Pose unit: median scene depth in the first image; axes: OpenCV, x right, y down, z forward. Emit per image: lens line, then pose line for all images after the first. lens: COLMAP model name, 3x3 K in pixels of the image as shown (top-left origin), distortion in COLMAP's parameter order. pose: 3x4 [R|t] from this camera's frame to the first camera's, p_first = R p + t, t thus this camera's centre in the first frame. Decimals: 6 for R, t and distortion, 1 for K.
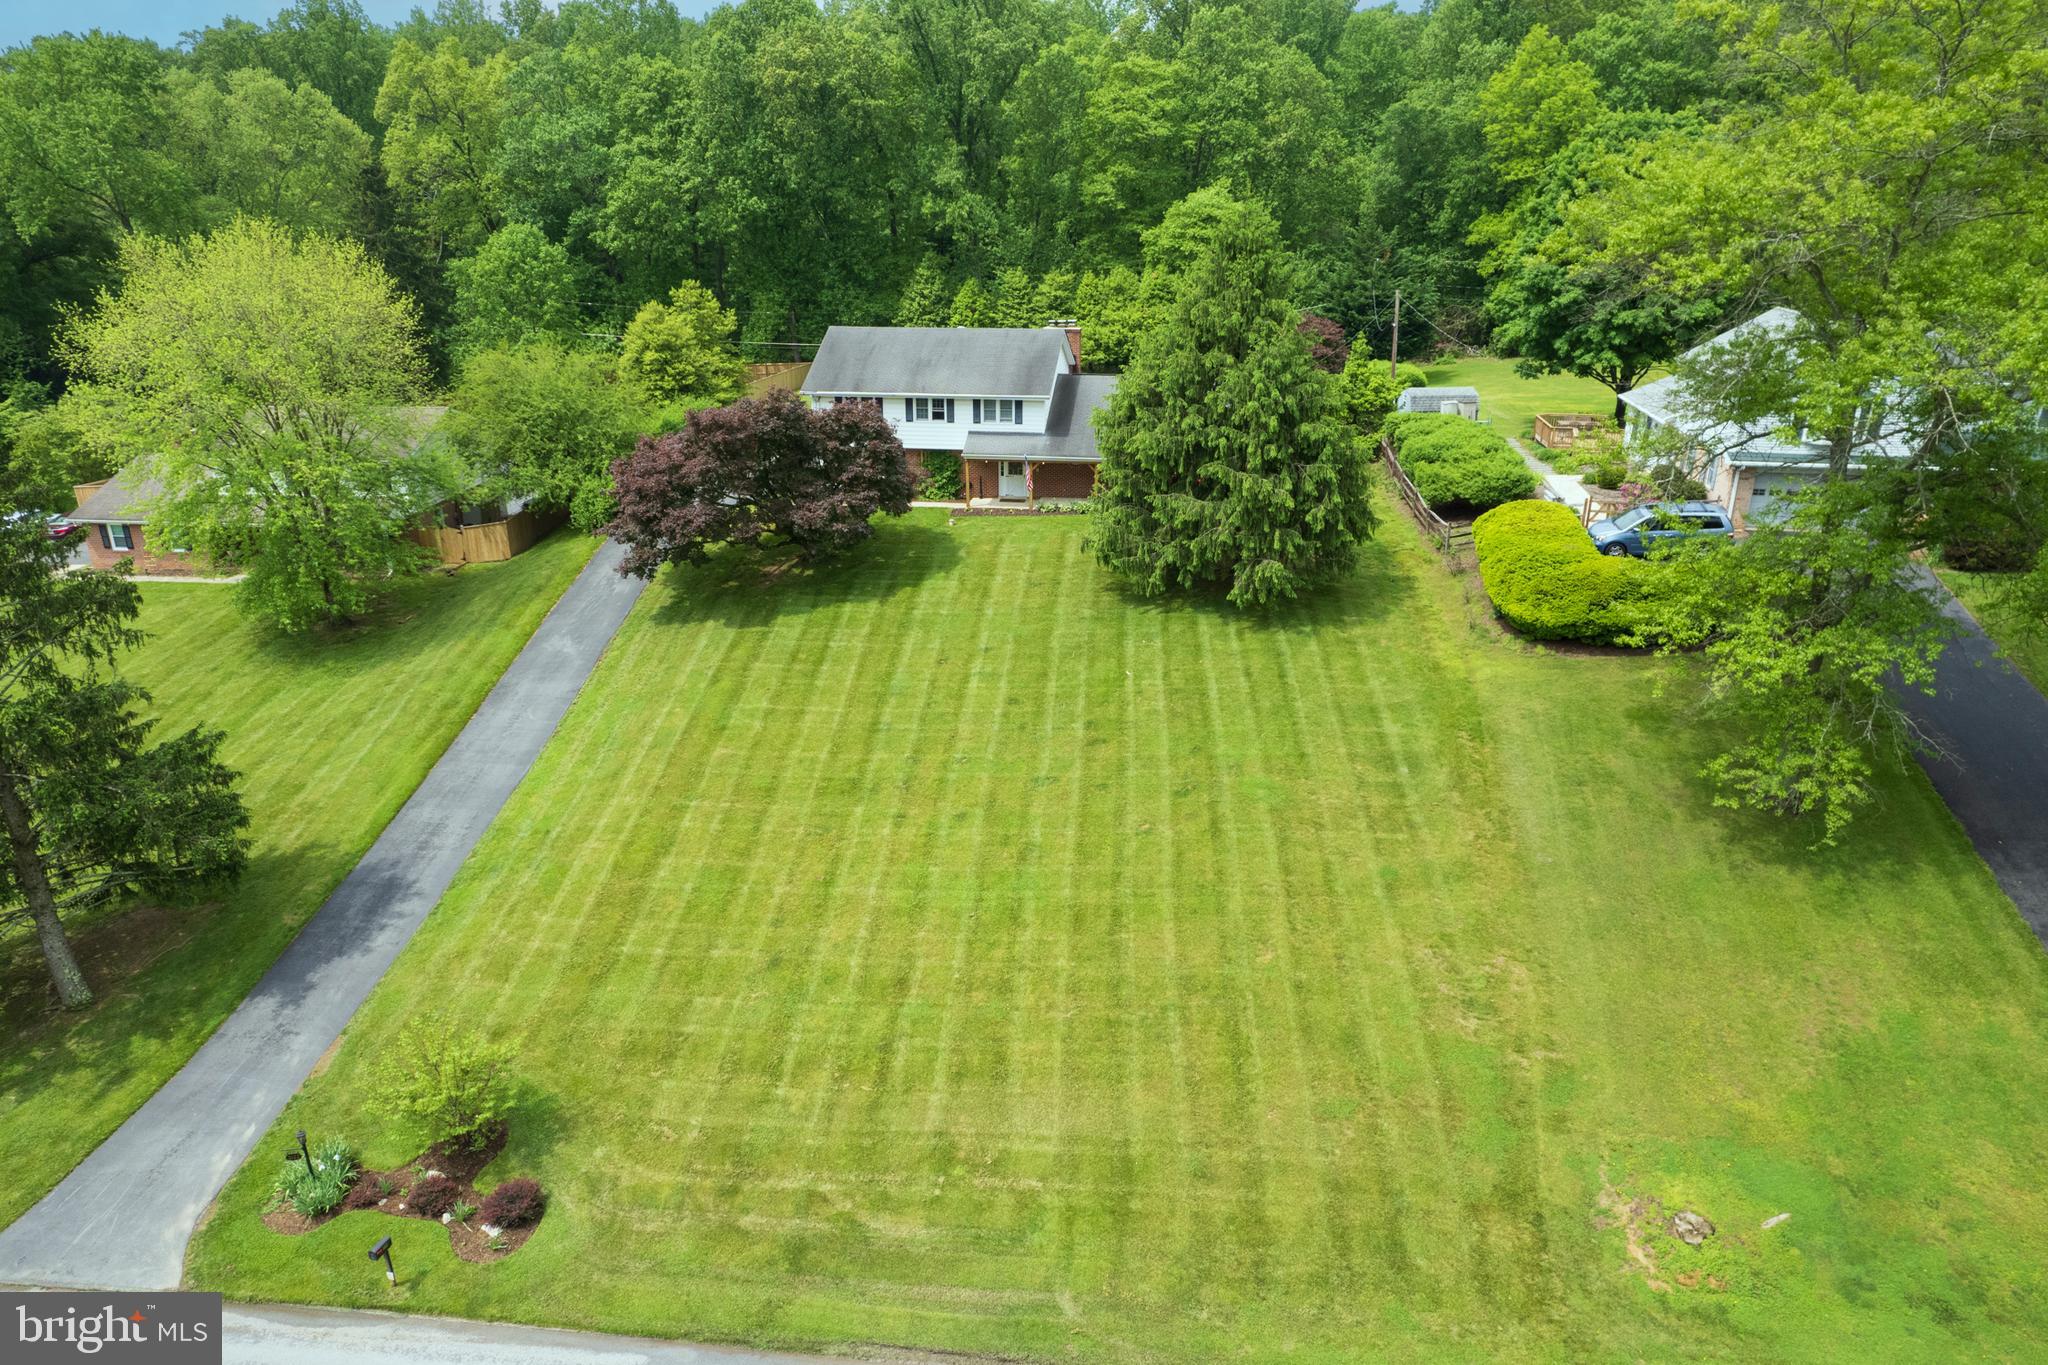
lens RADIAL K [[1347.5, 0, 997.9], [0, 1347.5, 718.7], [0, 0, 1]] dist [-0.069814, 0.050877]
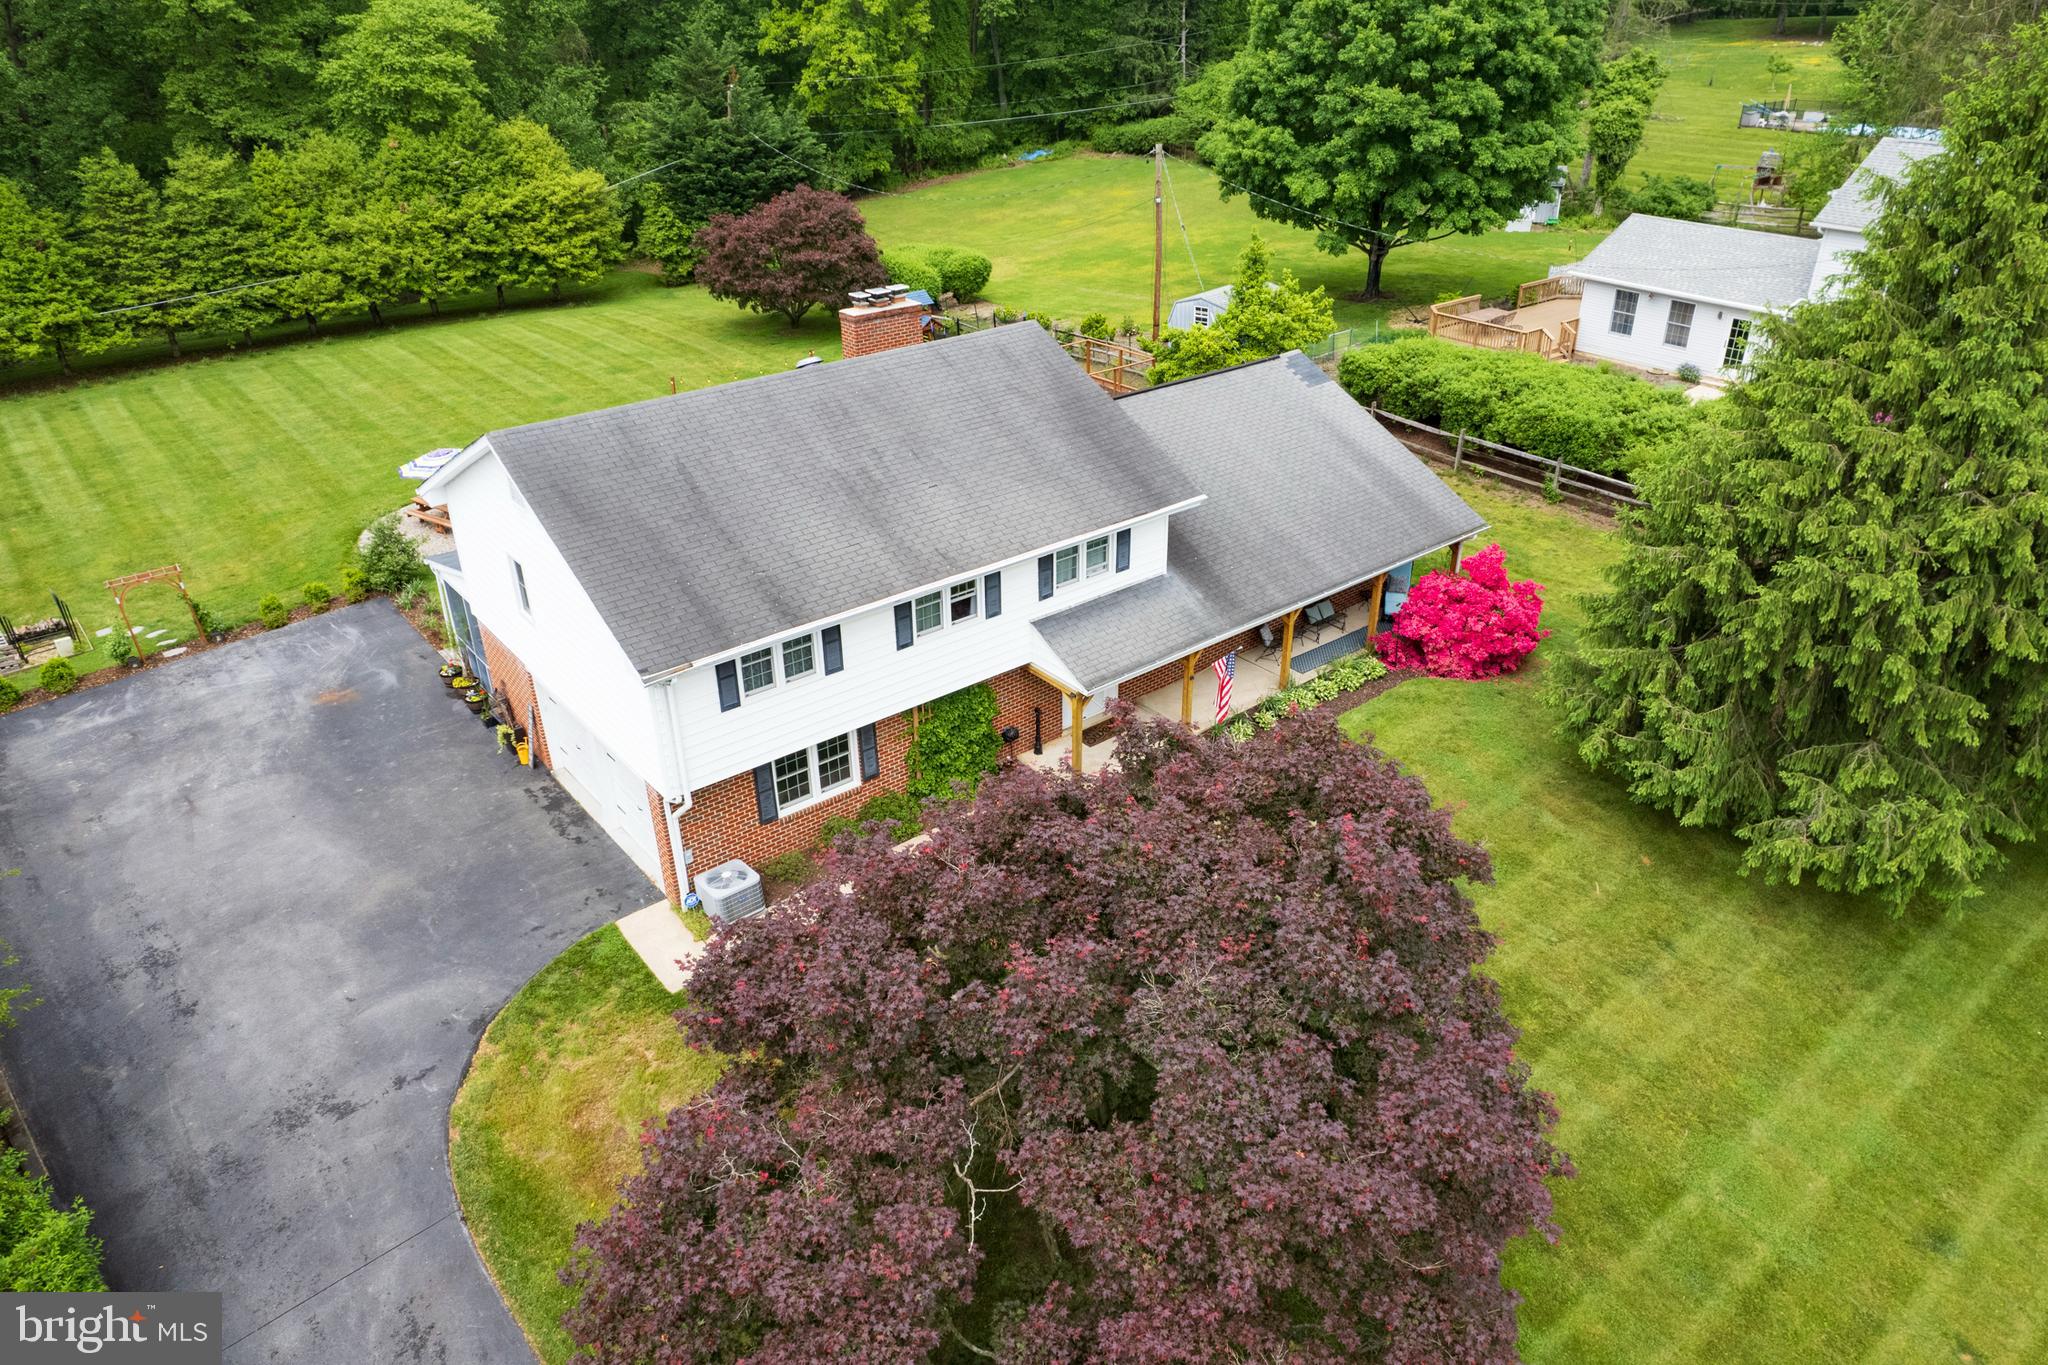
lens RADIAL K [[1360.7, 0, 1047.6], [0, 1360.7, 694.1], [0, 0, 1]] dist [-0.094899, 0.101165]
pose [[0.651307, -0.364800, 0.665373, -0.309065], [0.284212, 0.930306, 0.231850, -0.297849], [-0.703579, 0.038102, 0.709595, 0.734336]]
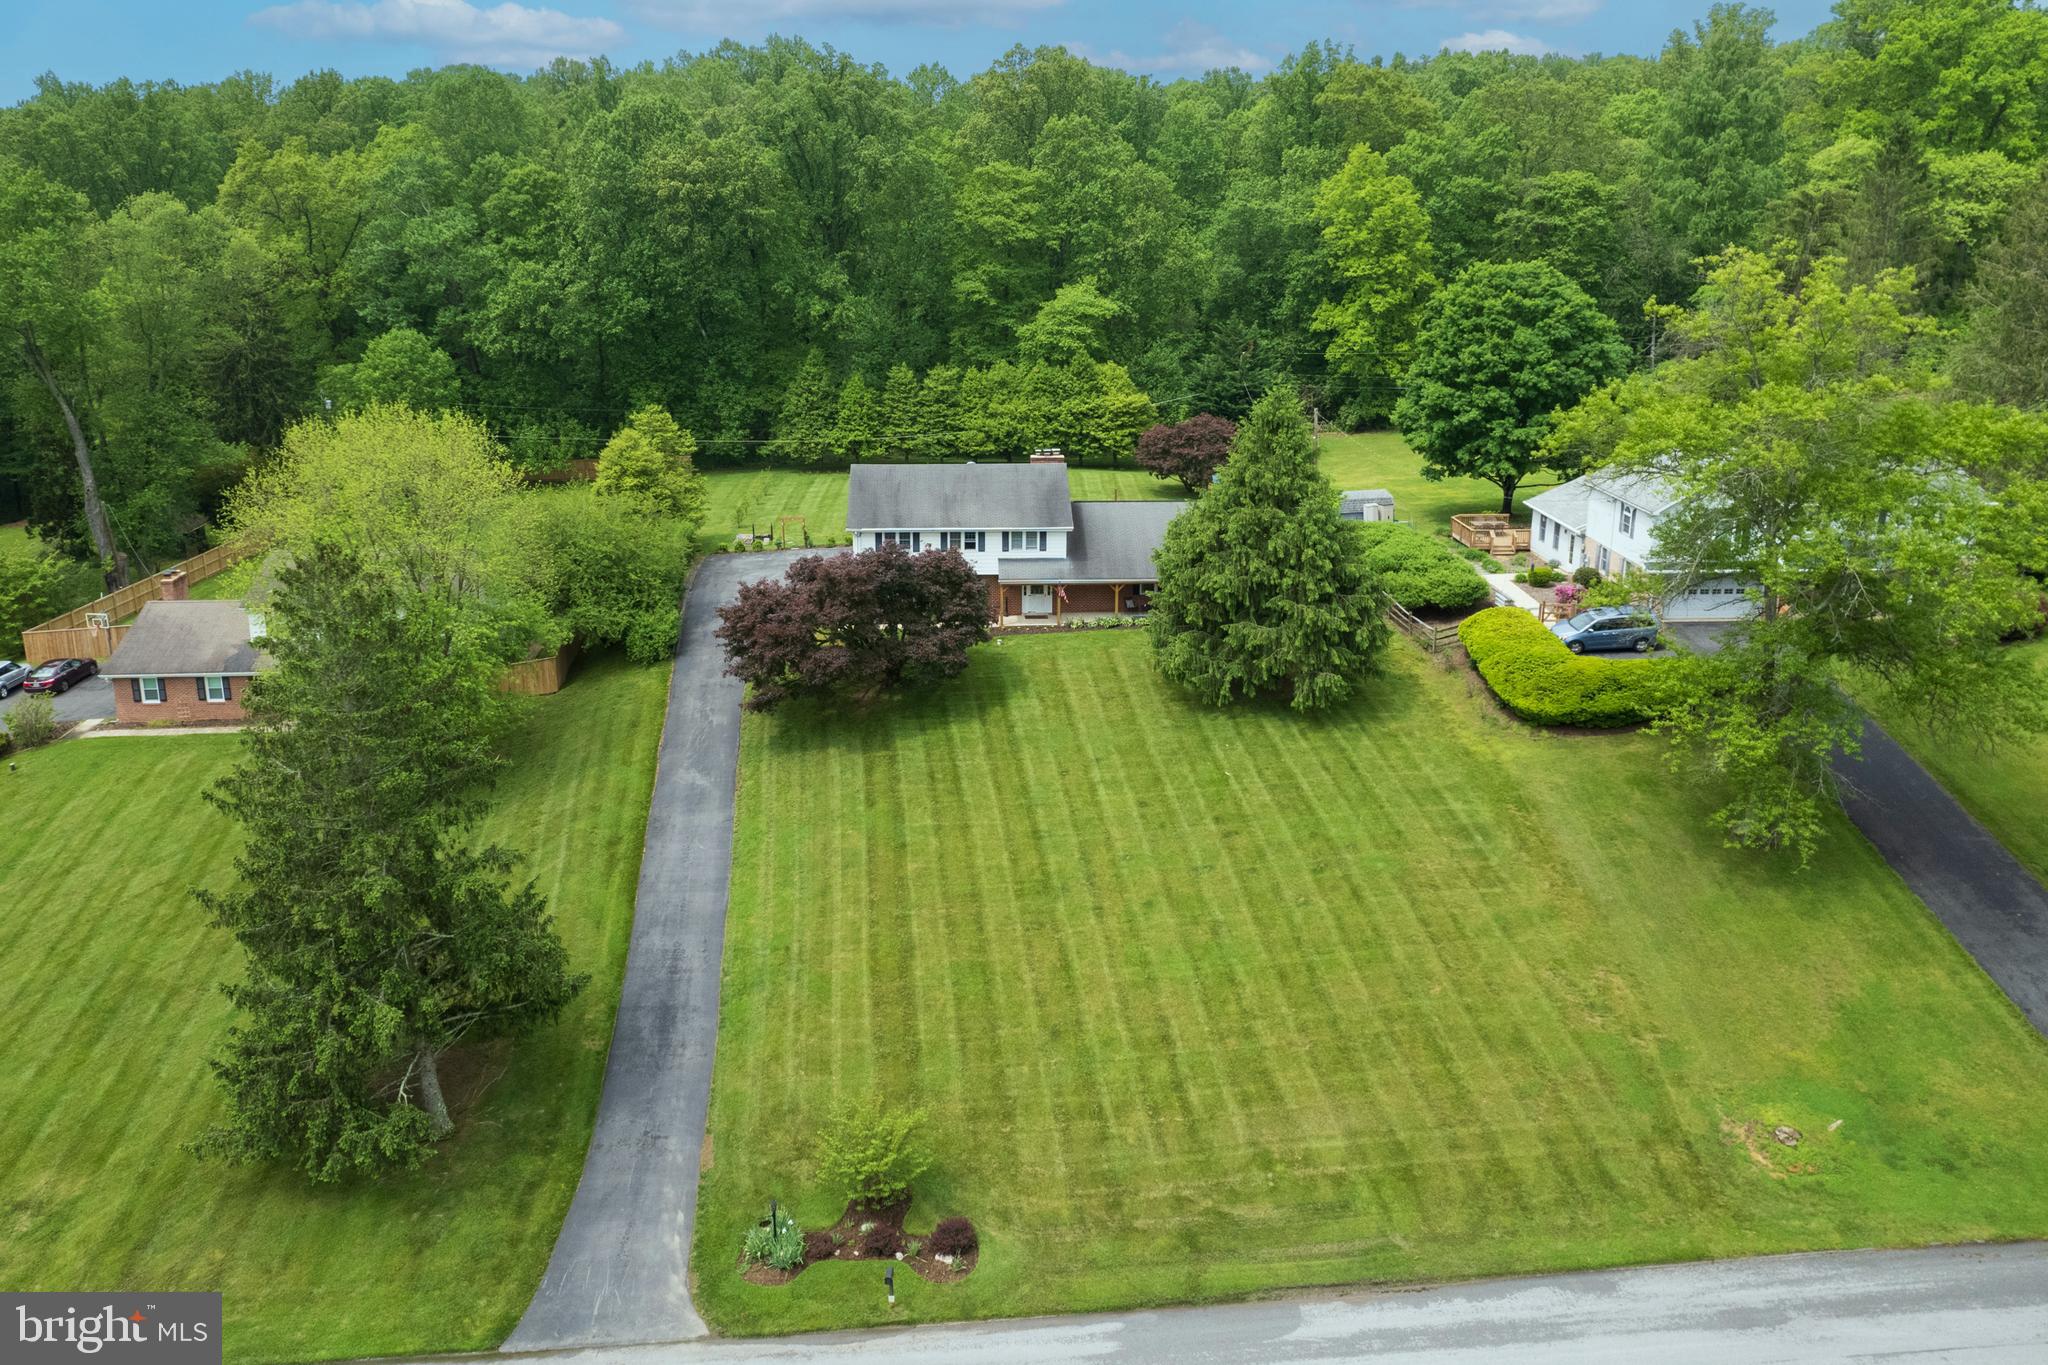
lens RADIAL K [[1547.4, 0, 977.0], [0, 1547.4, 555.7], [0, 0, 1]] dist [-0.068276, 0.047179]
pose [[0.981936, -0.040472, 0.184837, -0.287931], [0.067577, 0.987444, -0.142788, -0.034487], [-0.176737, 0.152699, 0.972341, -0.262234]]
